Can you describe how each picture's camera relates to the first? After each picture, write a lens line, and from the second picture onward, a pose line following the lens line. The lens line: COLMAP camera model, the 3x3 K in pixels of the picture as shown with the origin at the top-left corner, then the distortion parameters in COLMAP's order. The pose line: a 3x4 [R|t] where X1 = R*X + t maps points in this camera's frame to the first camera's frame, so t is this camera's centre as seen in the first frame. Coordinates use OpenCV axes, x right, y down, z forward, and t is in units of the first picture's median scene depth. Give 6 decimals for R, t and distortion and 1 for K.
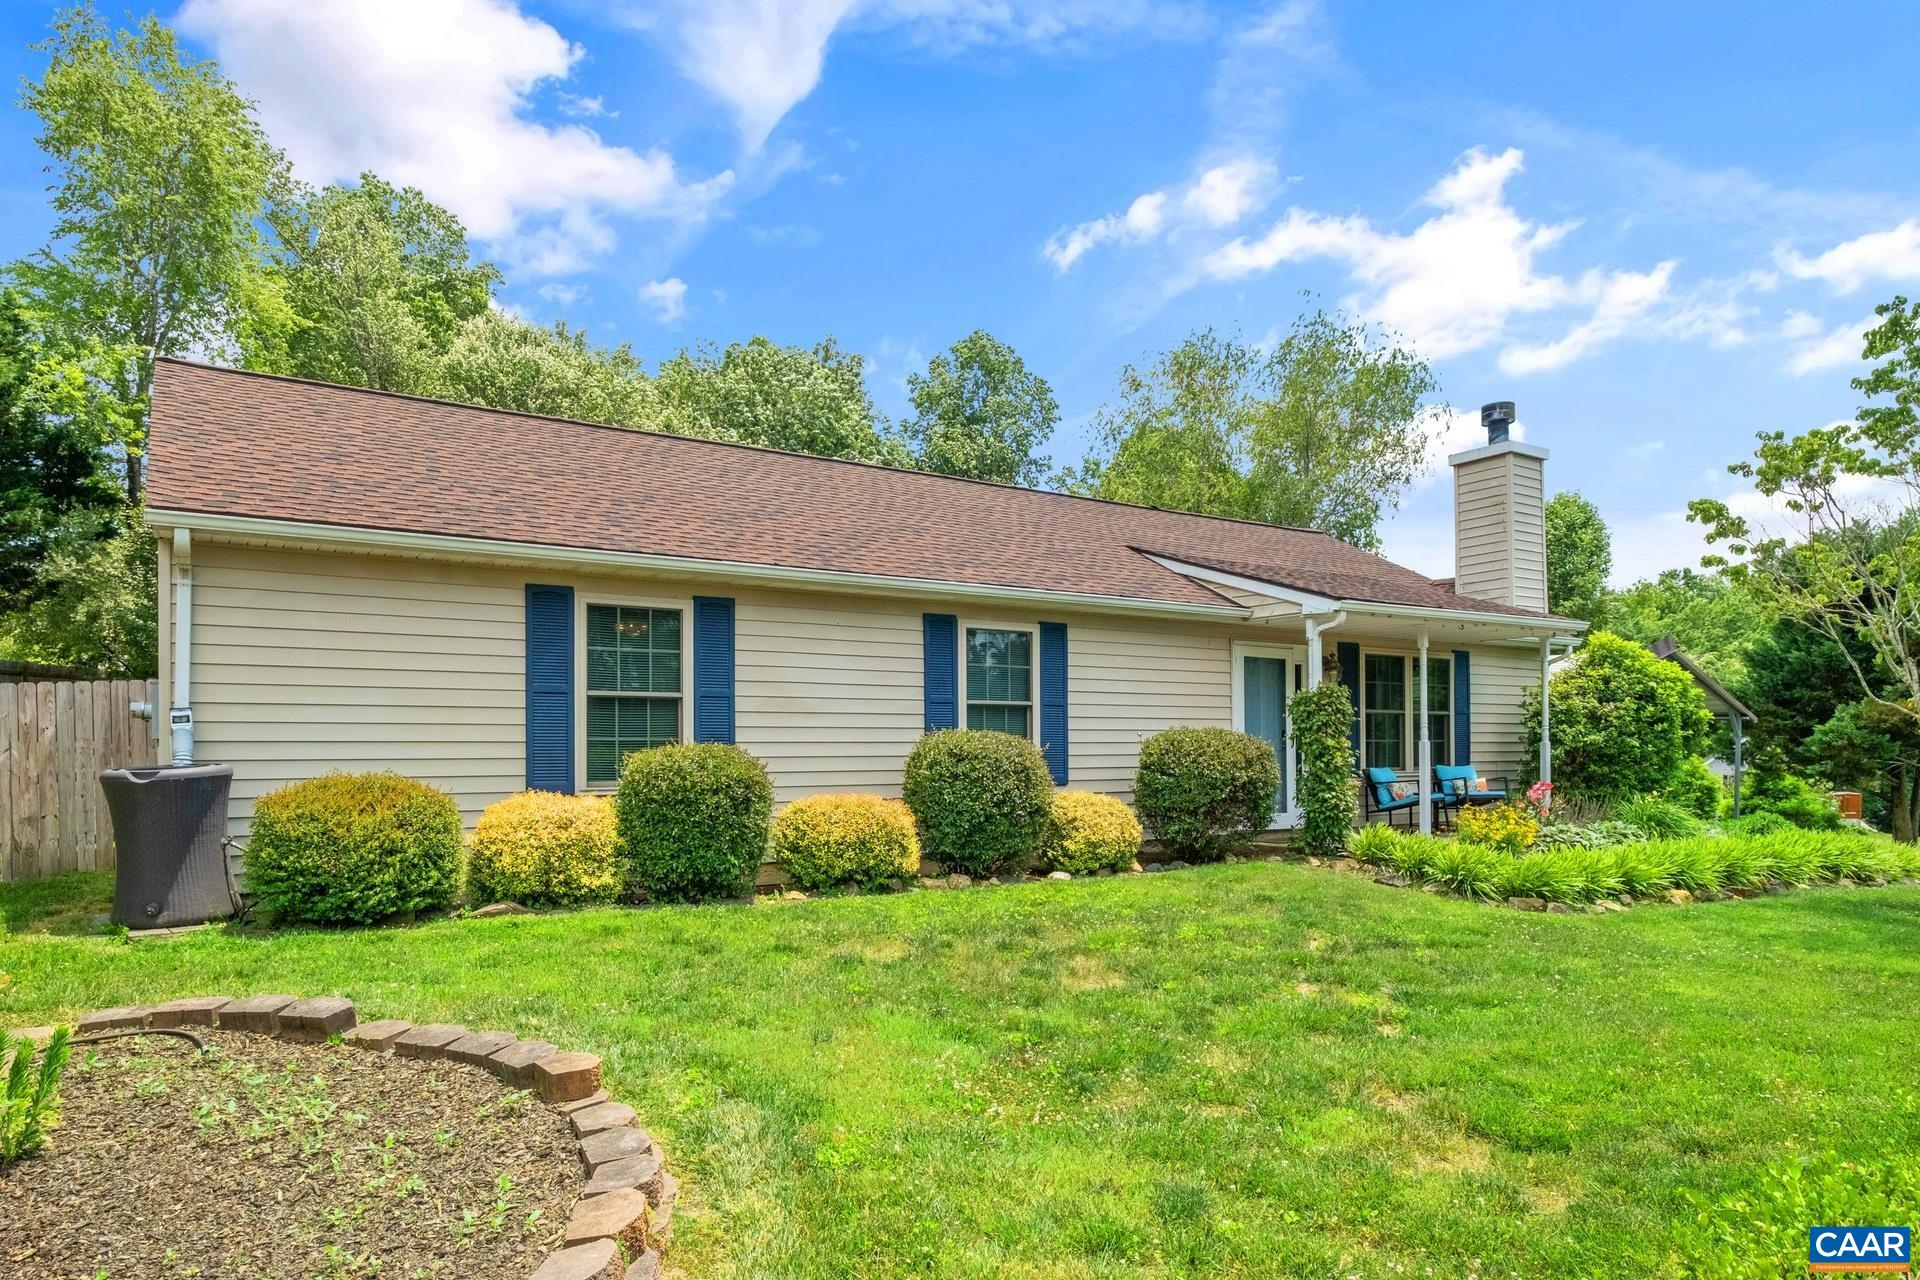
lens RADIAL K [[1942.5, 0, 960.0], [0, 1942.5, 640.0], [0, 0, 1]] dist [-0.126087, 0.201717]
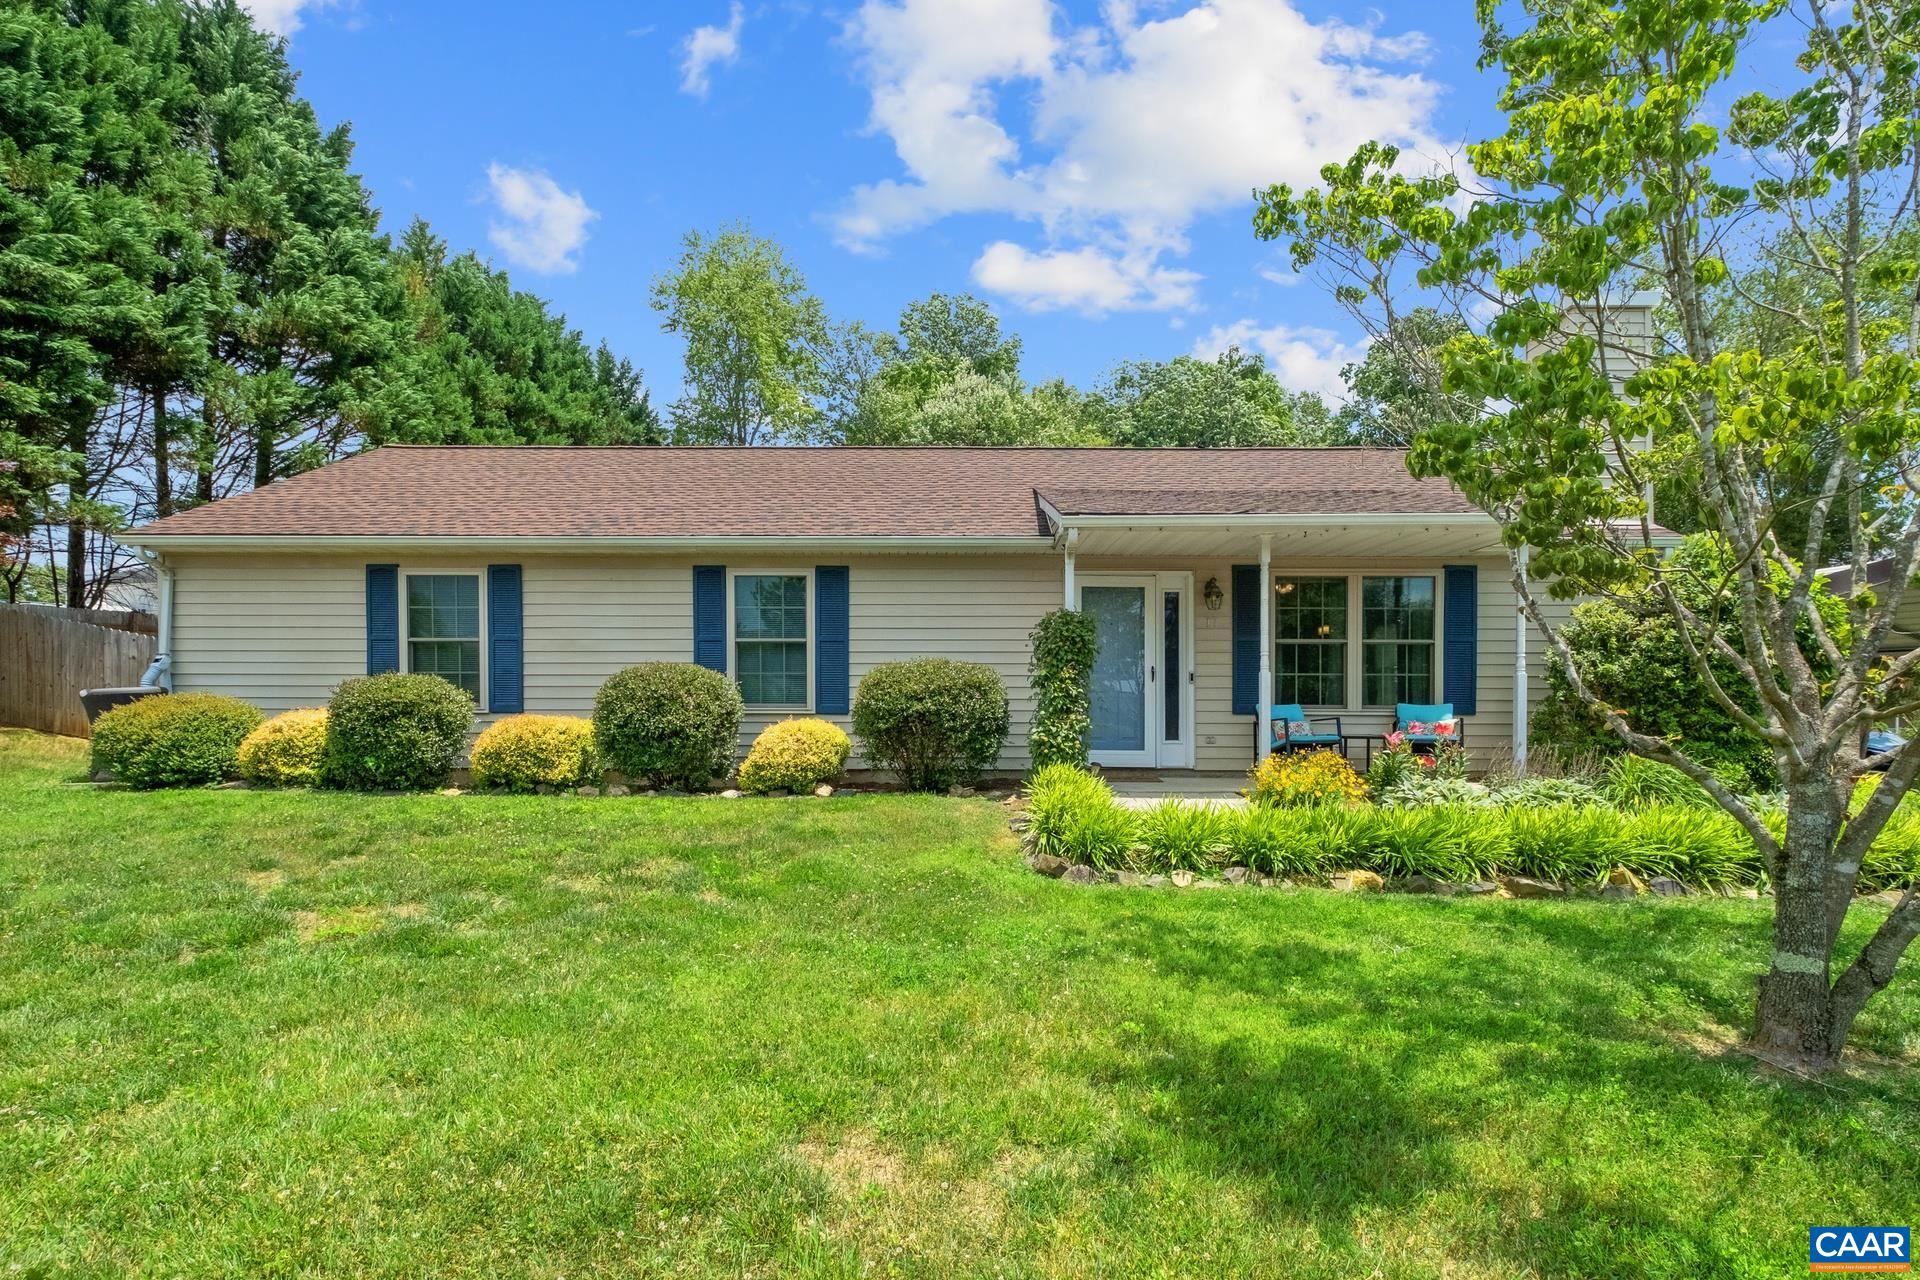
lens RADIAL K [[1141.1, 0, 960.0], [0, 1141.1, 691.7], [0, 0, 1]] dist [-0.001844, -0.000008]
pose [[0.667104, 0.011410, -0.744877, 0.616615], [0.037368, 0.998112, 0.048755, 0.035156], [0.744026, -0.060359, 0.665418, 0.650261]]
